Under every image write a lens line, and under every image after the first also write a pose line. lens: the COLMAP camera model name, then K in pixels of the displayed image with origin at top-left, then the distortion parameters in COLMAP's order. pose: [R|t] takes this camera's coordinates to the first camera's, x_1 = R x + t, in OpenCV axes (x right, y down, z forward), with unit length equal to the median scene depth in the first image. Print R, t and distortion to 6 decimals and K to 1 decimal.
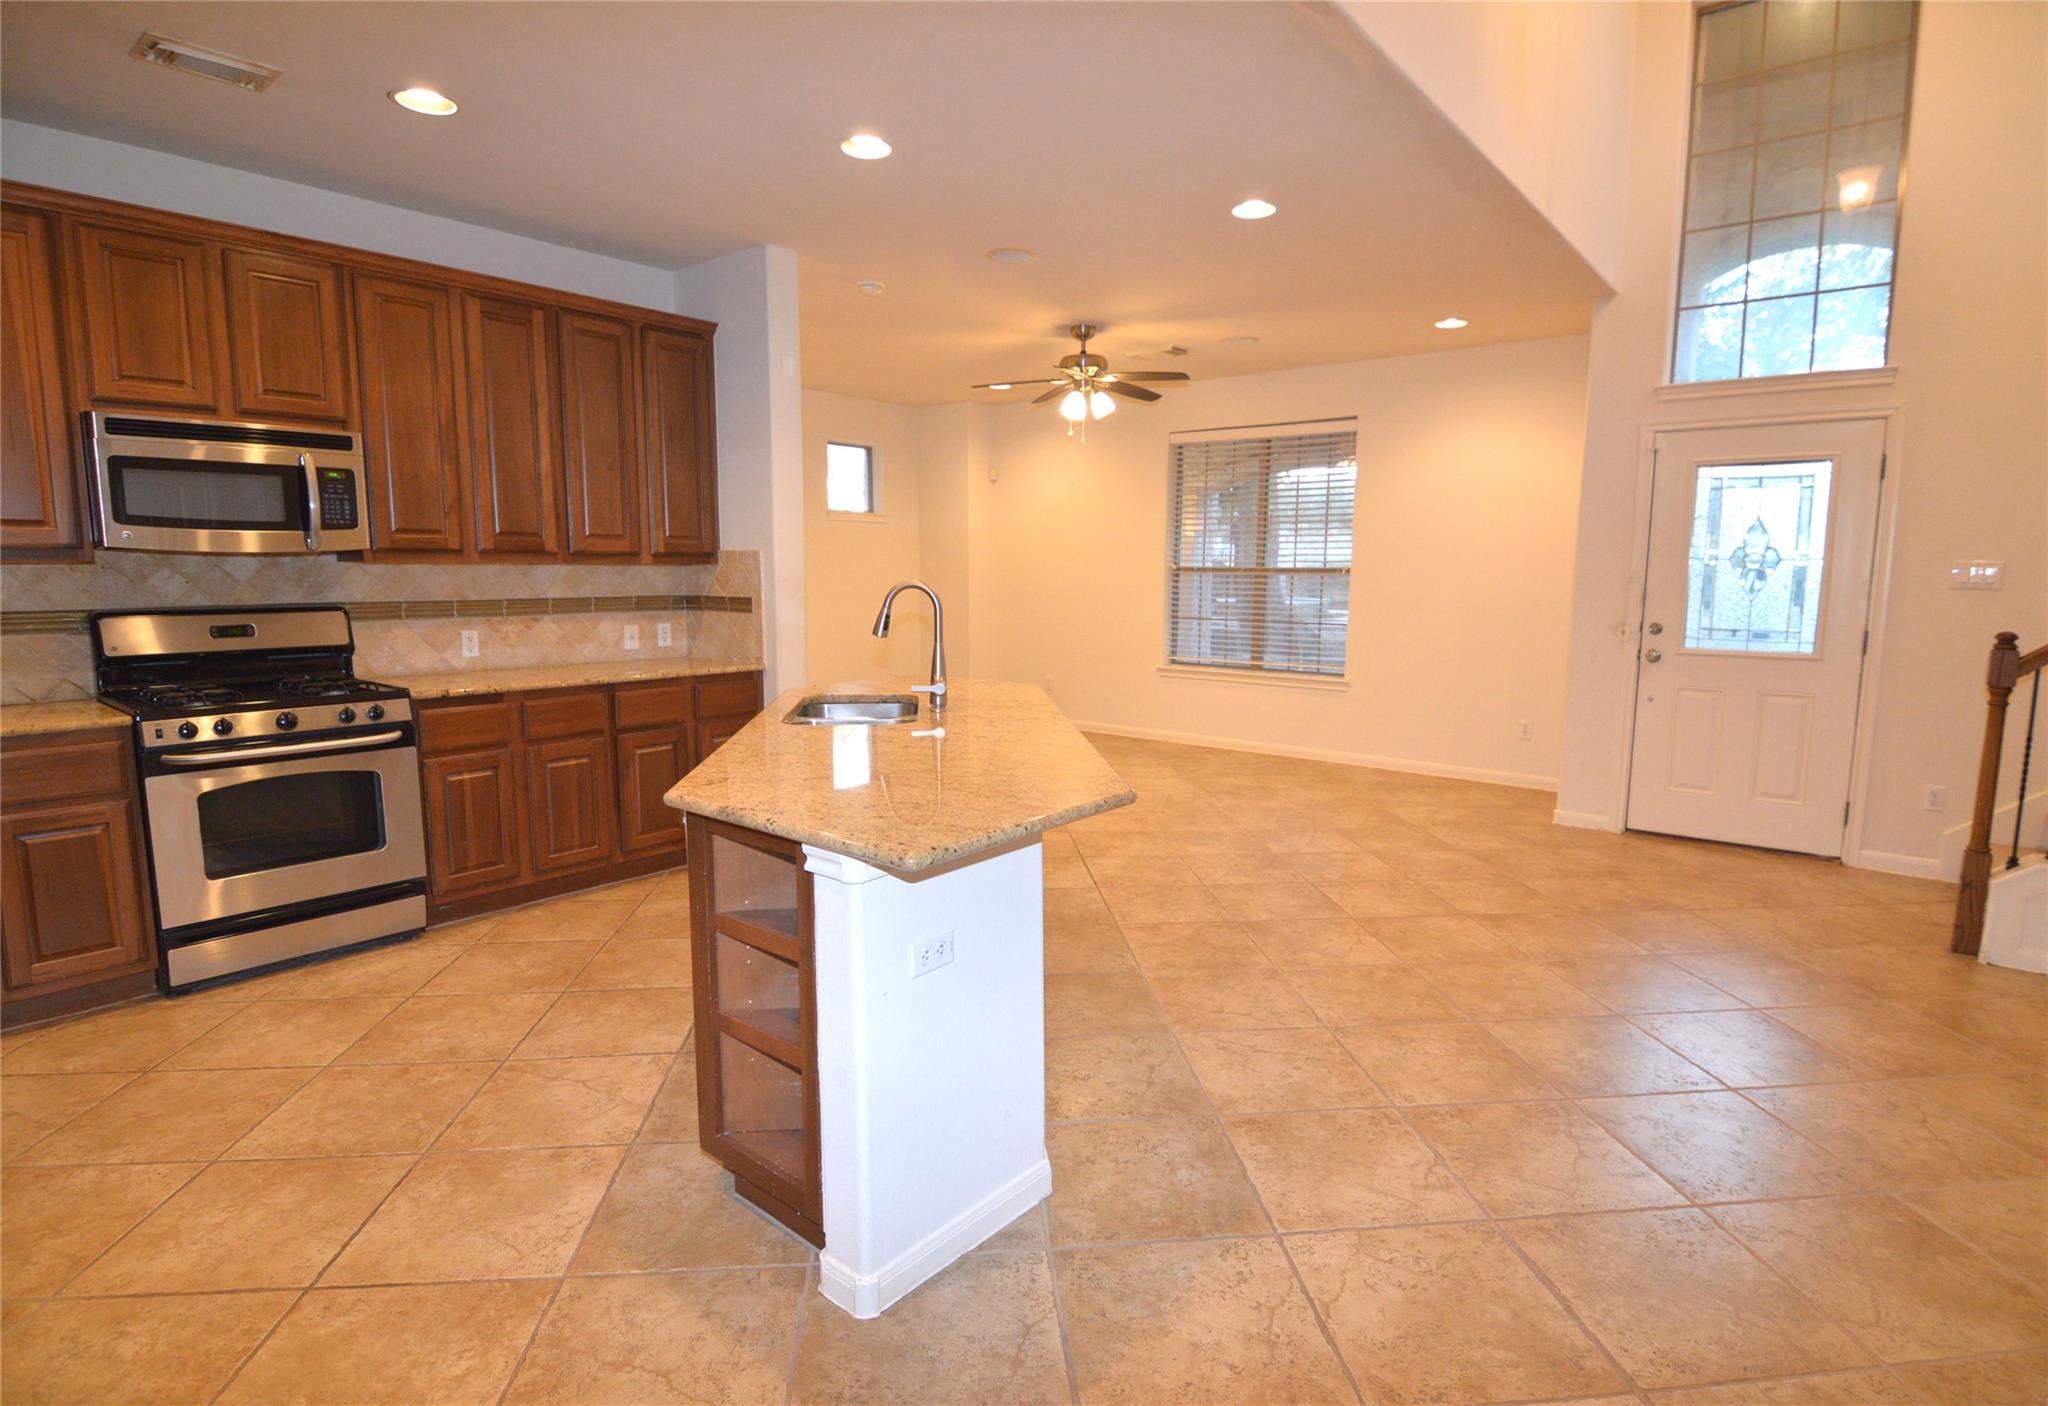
lens RADIAL K [[1038.9, 0, 1021.9], [0, 1038.9, 707.9], [0, 0, 1]] dist [-0.012533, -0.009807]
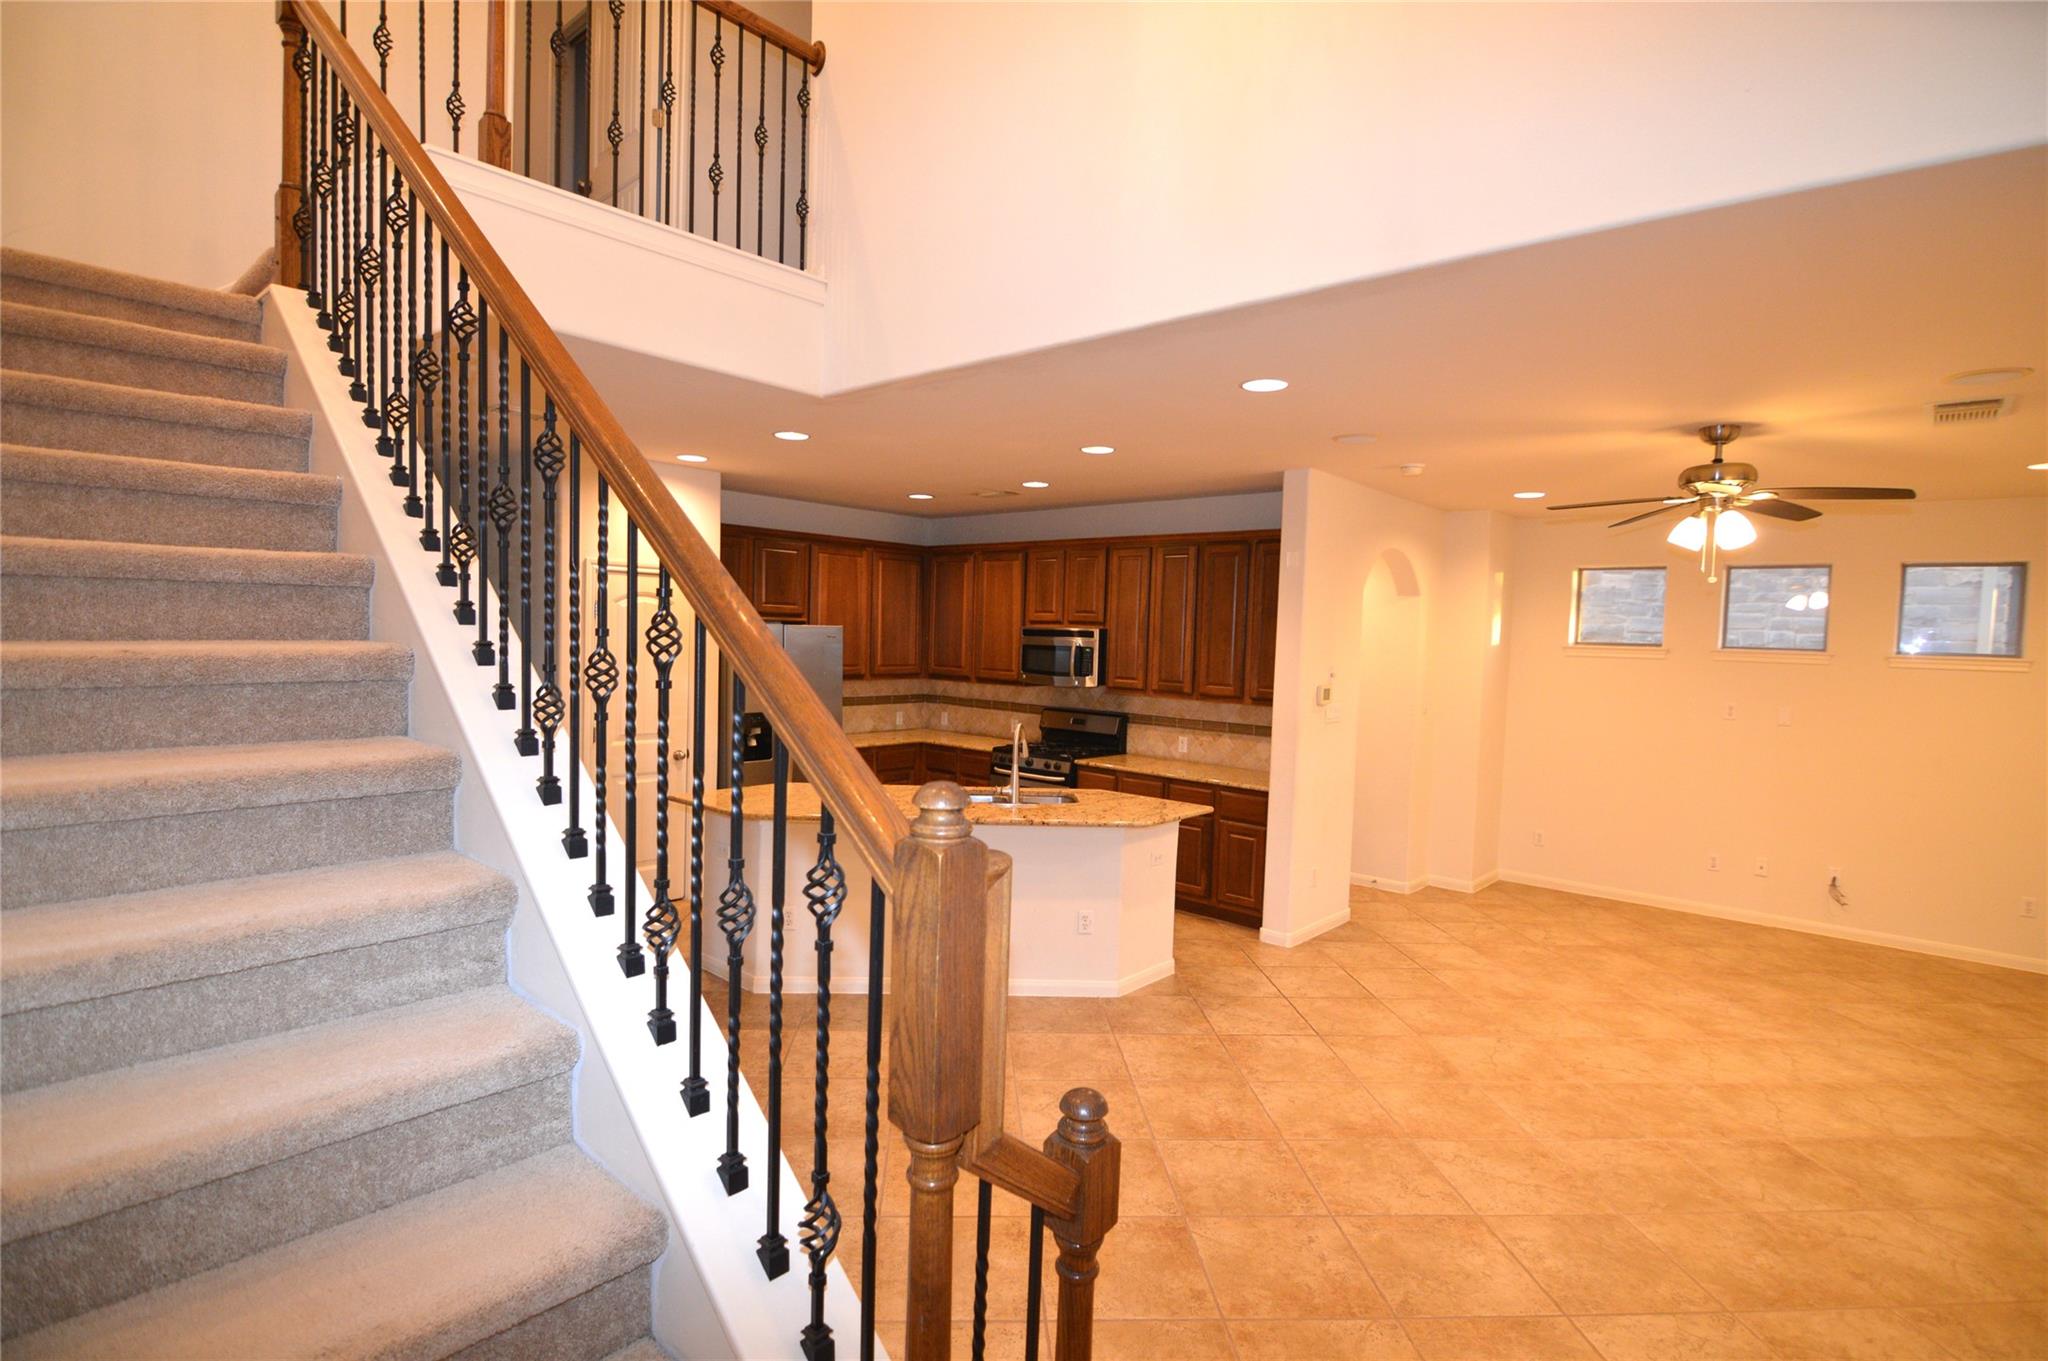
lens RADIAL K [[986.4, 0, 1010.9], [0, 986.4, 682.6], [0, 0, 1]] dist [-0.023046, -0.002595]
pose [[-0.043897, 0.042192, -0.998145, 1.036411], [-0.165508, 0.984995, 0.048914, -0.188026], [0.985231, 0.167348, -0.036255, 0.751594]]
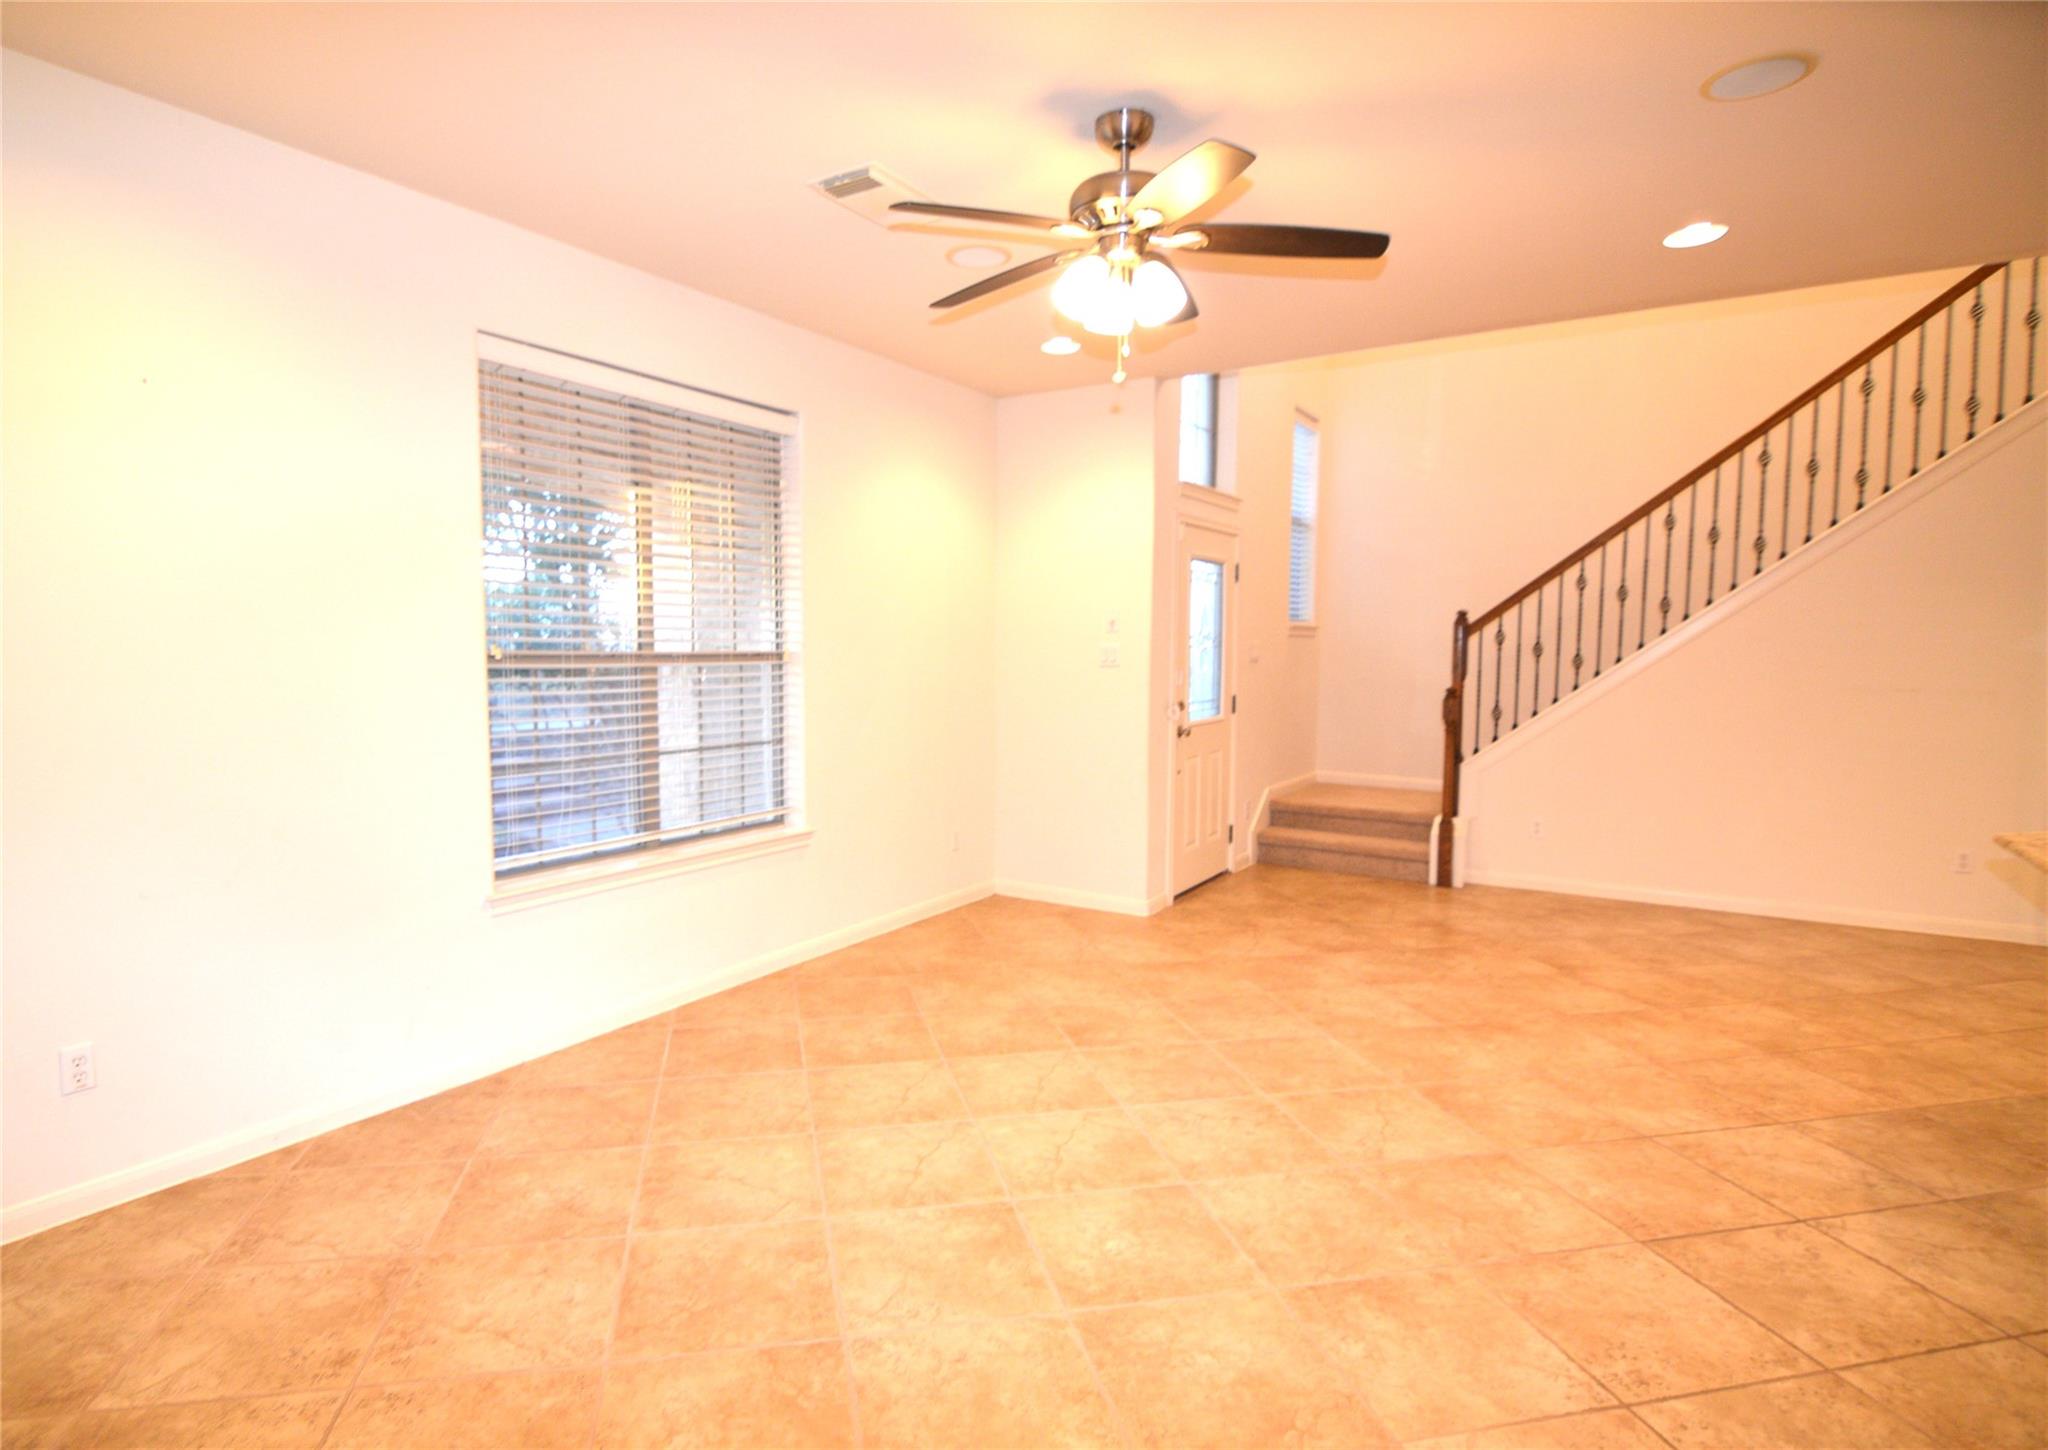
lens RADIAL K [[1085.9, 0, 938.0], [0, 1085.9, 727.1], [0, 0, 1]] dist [-0.002231, -0.011822]
pose [[-0.092361, -0.086154, 0.991991, -0.550451], [0.130227, 0.986648, 0.097814, -0.225629], [-0.987173, 0.138218, -0.079908, 1.538323]]
